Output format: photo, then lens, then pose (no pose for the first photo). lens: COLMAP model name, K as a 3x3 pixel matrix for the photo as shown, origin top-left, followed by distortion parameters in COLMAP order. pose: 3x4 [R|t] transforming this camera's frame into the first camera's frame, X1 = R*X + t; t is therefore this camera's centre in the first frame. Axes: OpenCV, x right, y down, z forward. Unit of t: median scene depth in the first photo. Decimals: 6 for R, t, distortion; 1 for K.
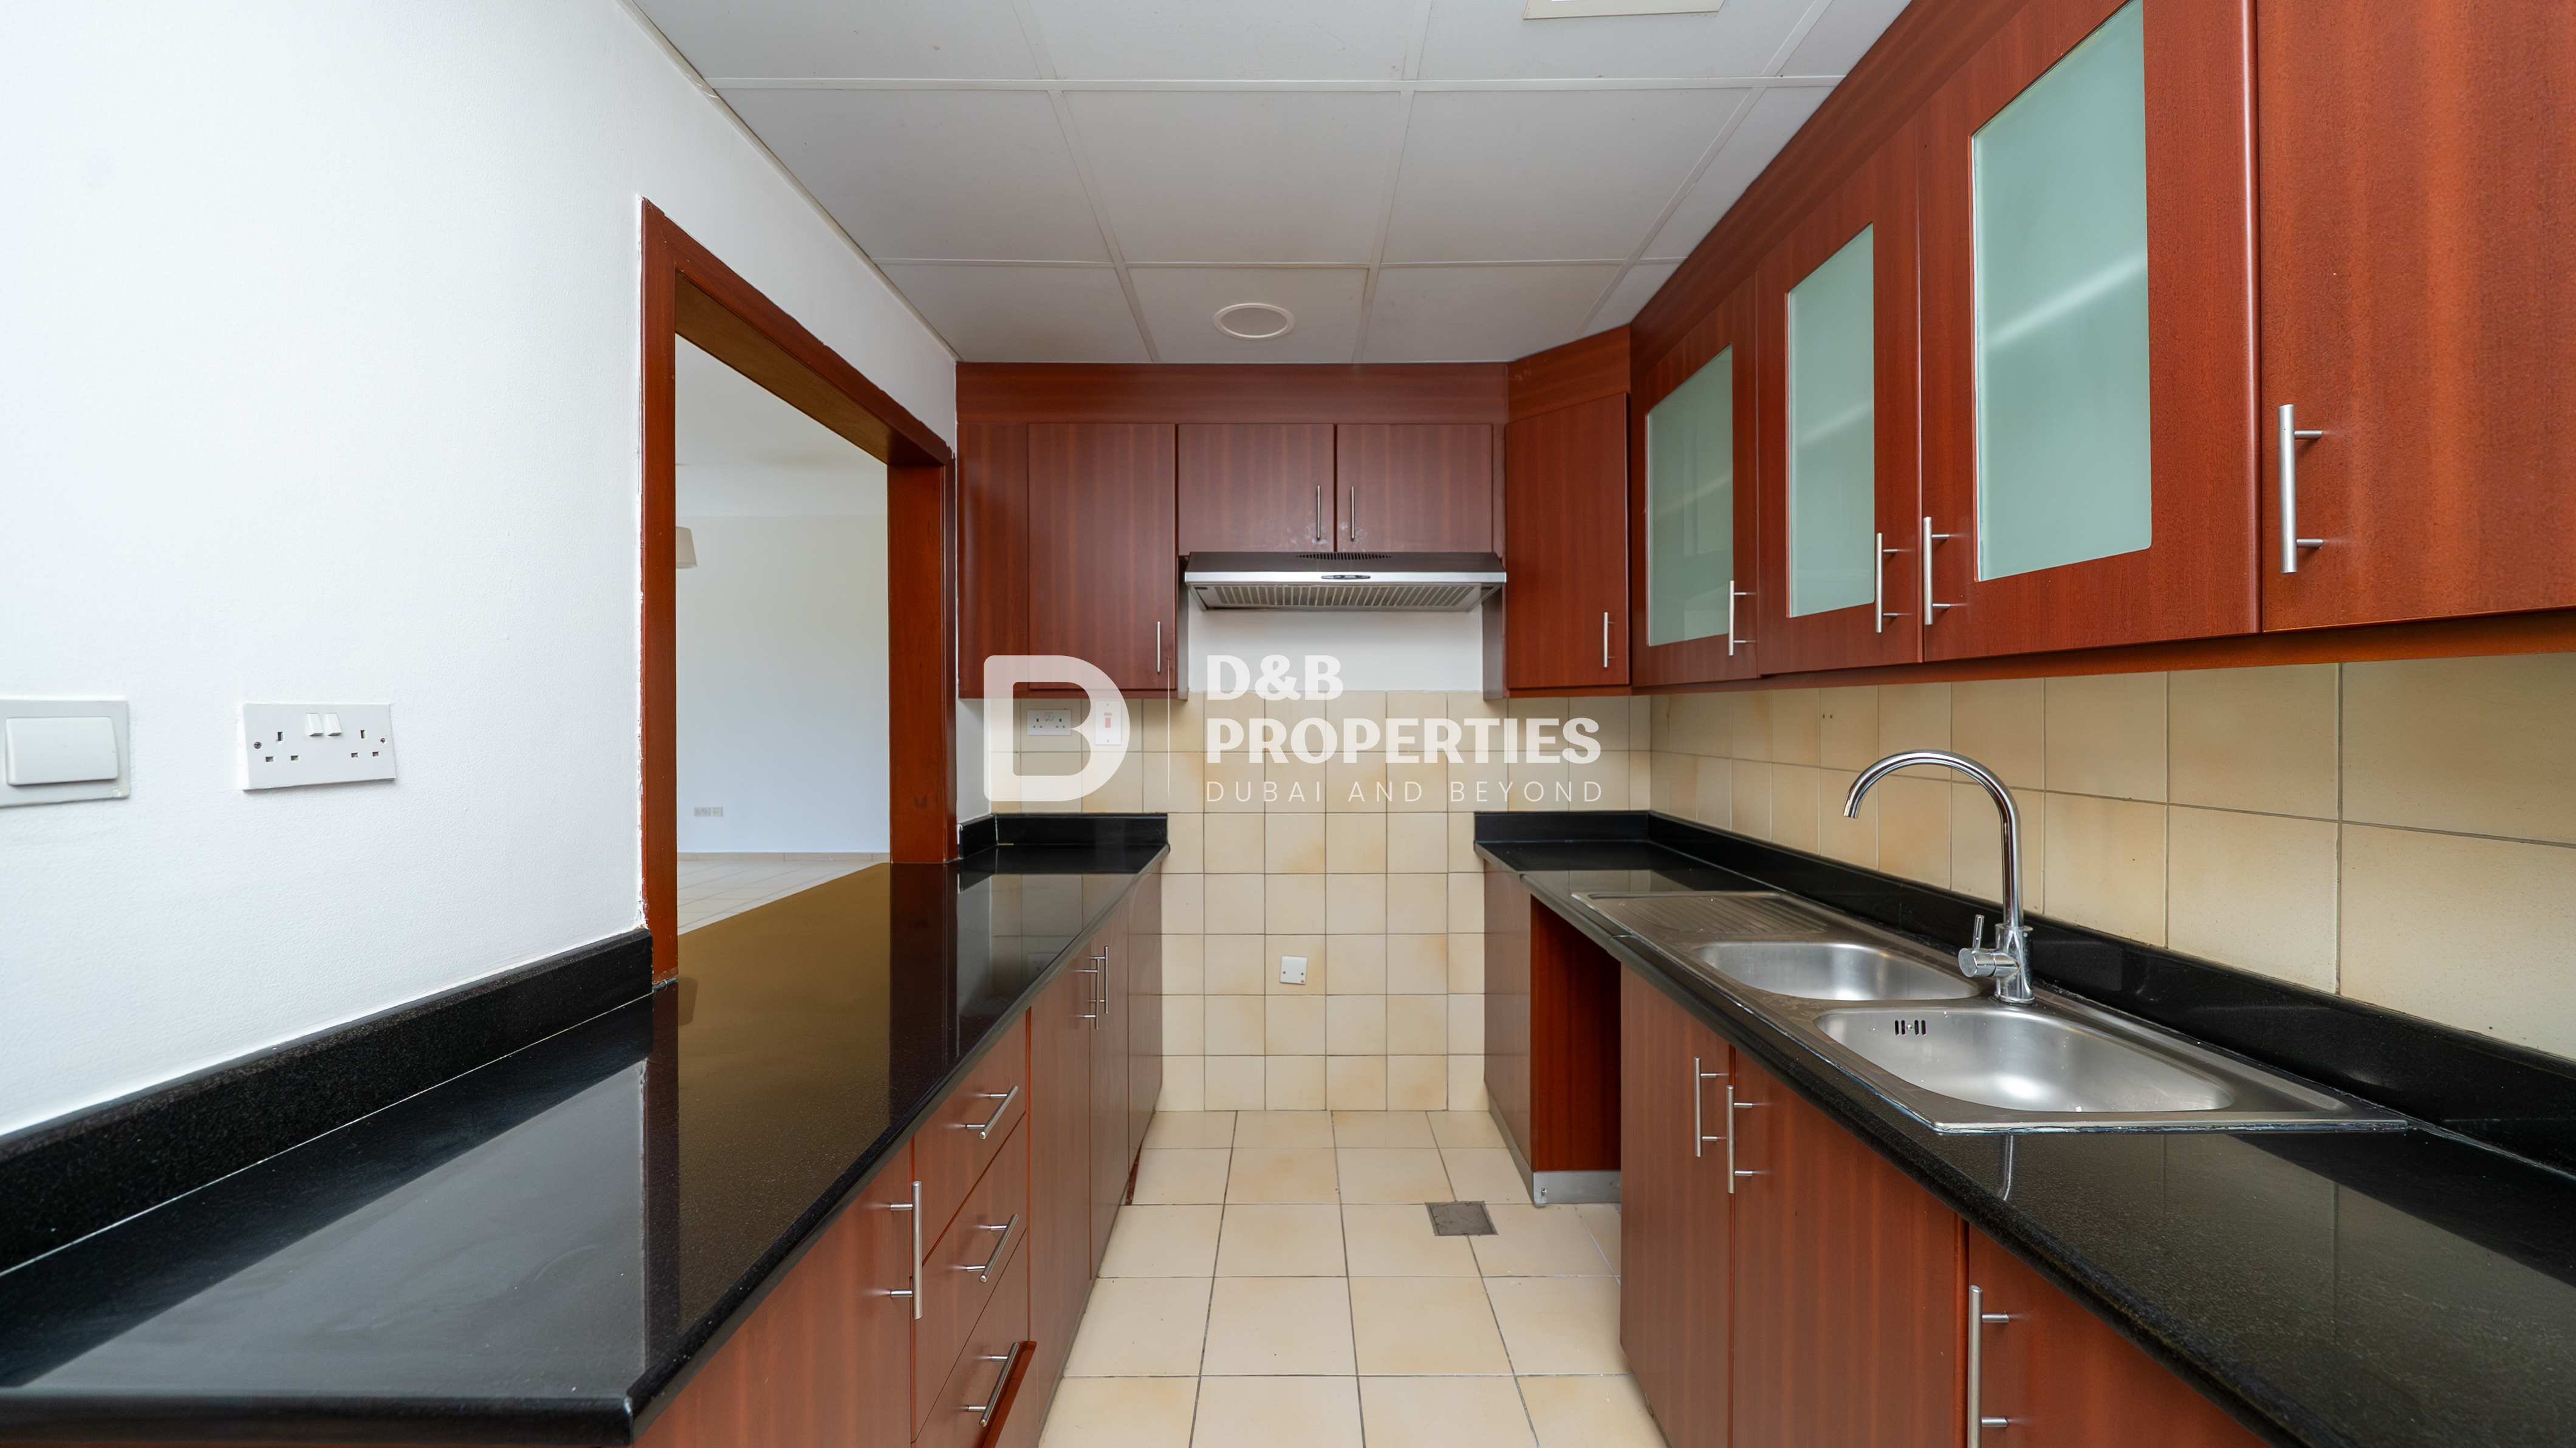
lens RADIAL K [[894.2, 0, 1299.7], [0, 894.2, 721.5], [0, 0, 1]] dist [-0.001383, -0.000080]
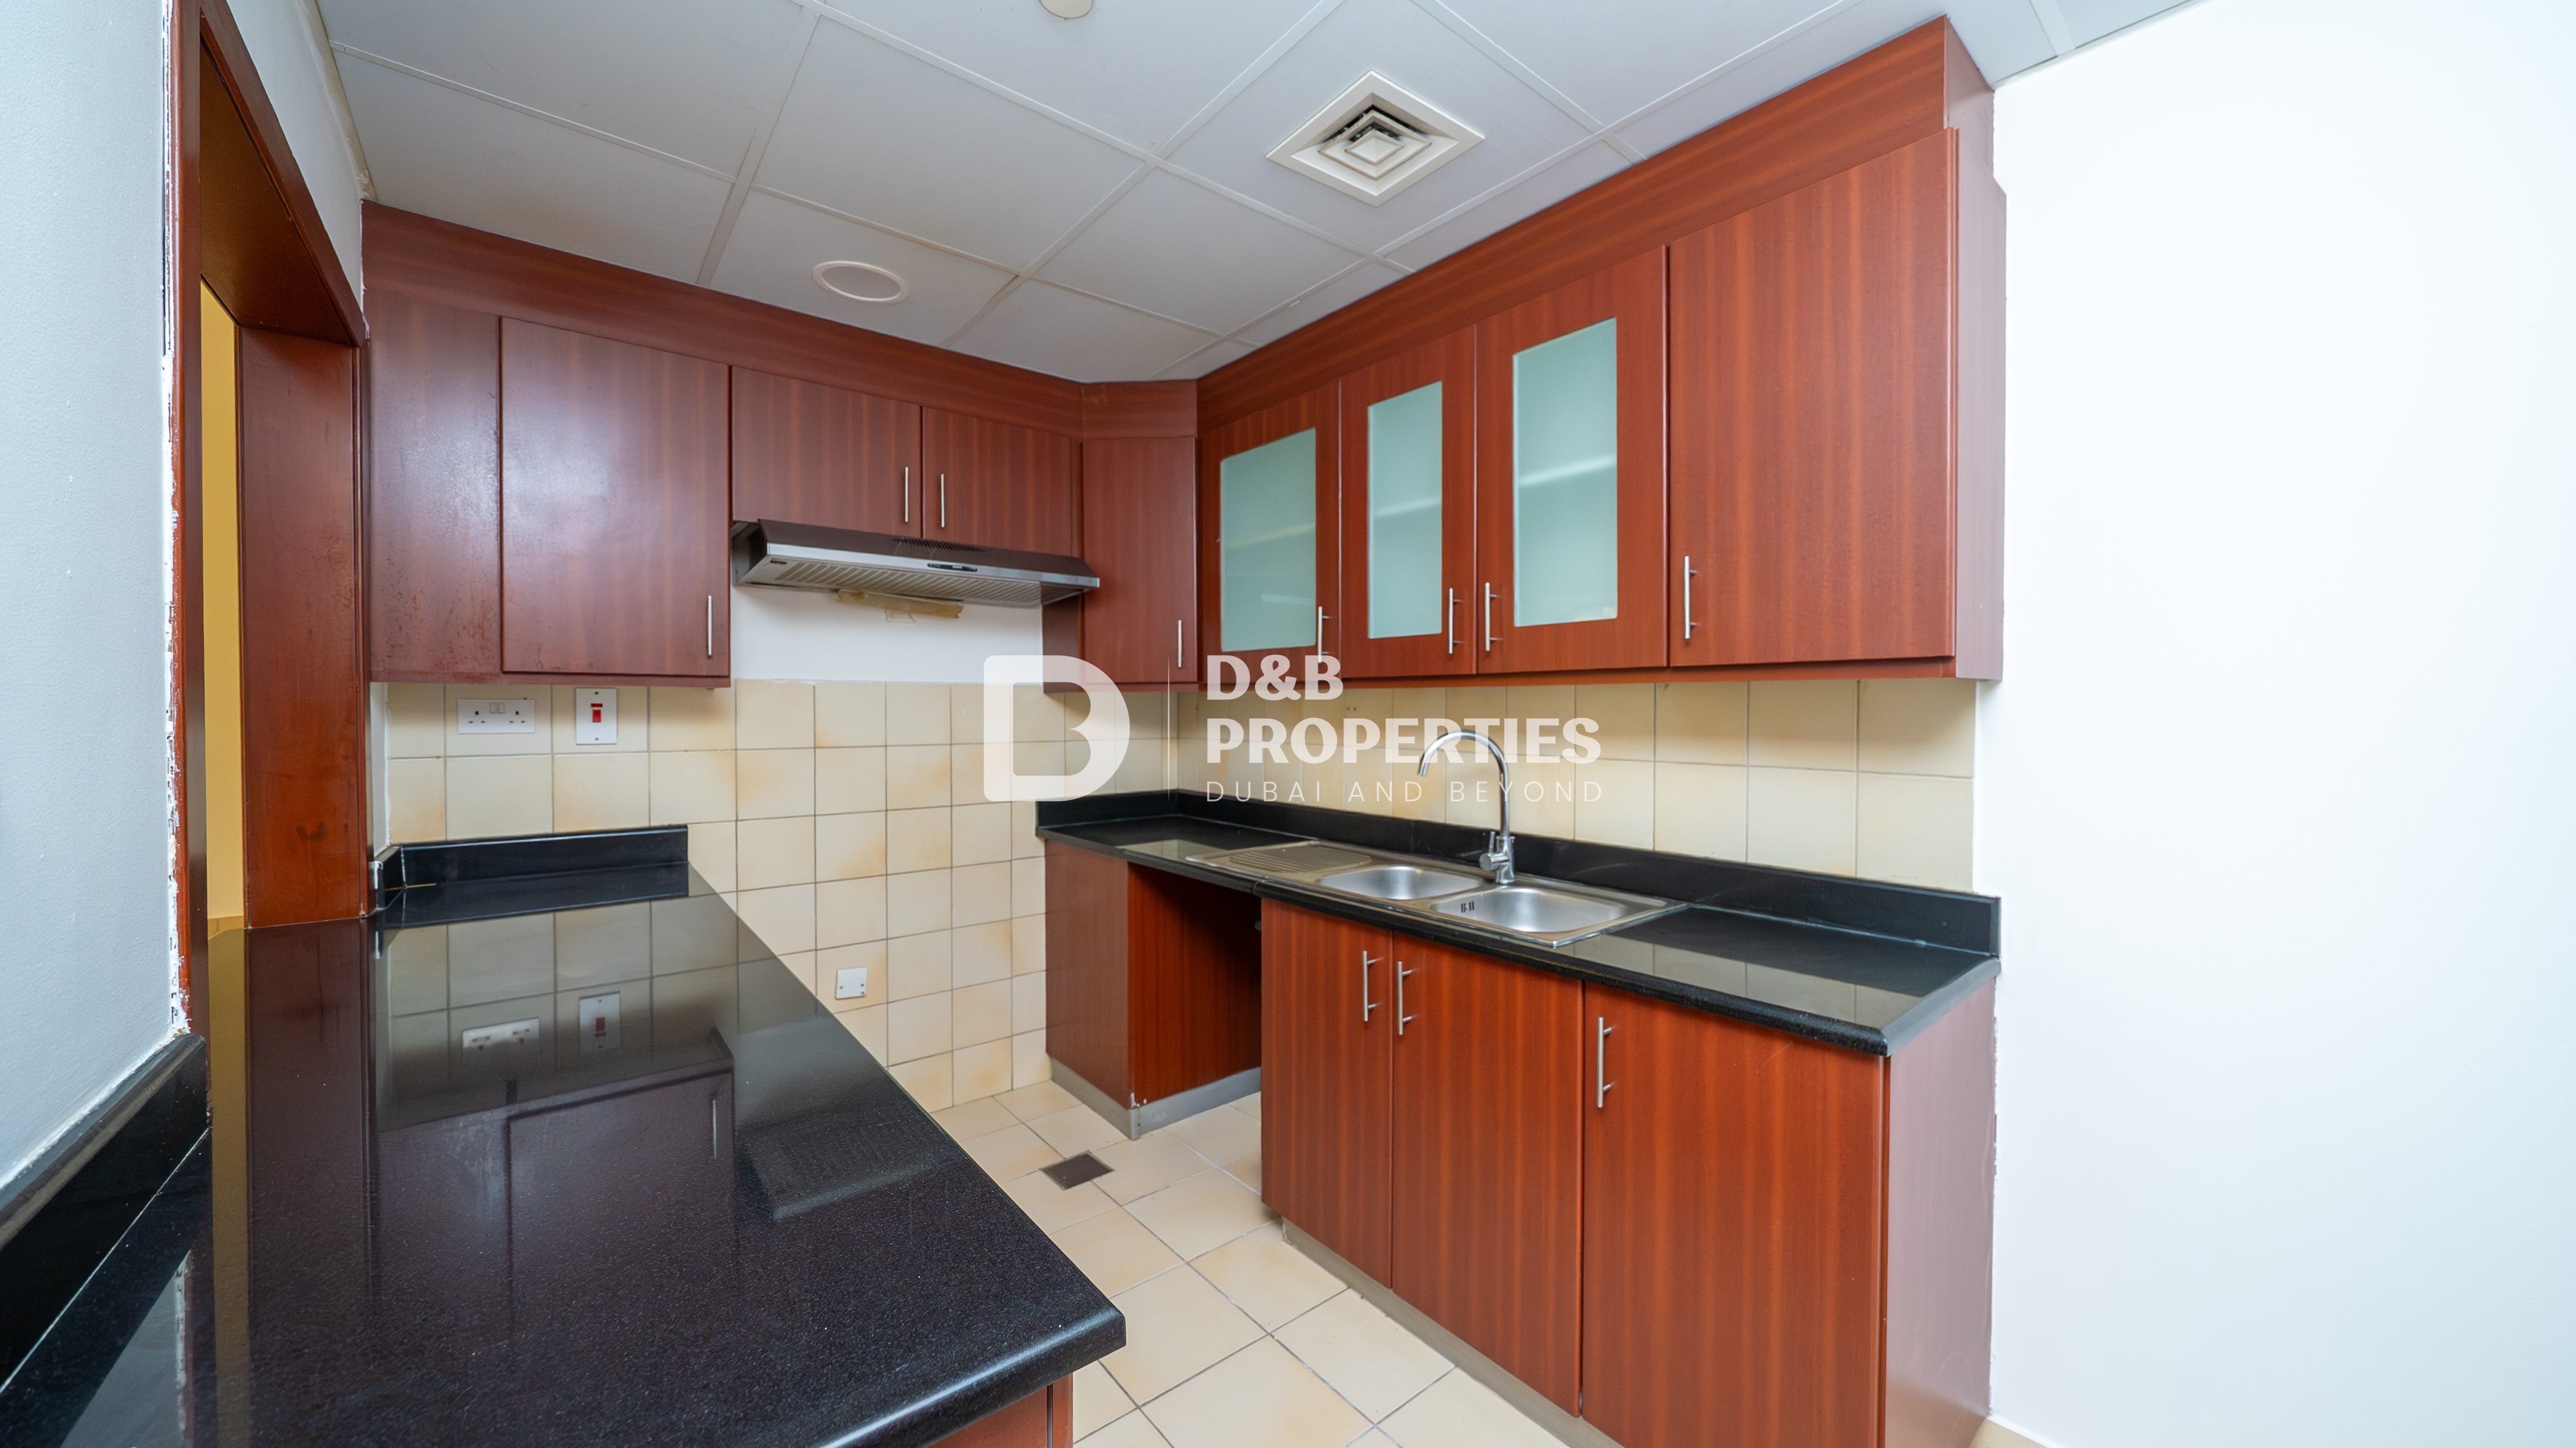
lens RADIAL K [[894.2, 0, 1299.7], [0, 894.2, 721.5], [0, 0, 1]] dist [-0.001383, -0.000080]
pose [[0.768607, -0.008084, 0.639670, -0.412874], [0.002984, 0.999955, 0.009052, 0.001673], [-0.639714, -0.005049, 0.768596, -0.008350]]
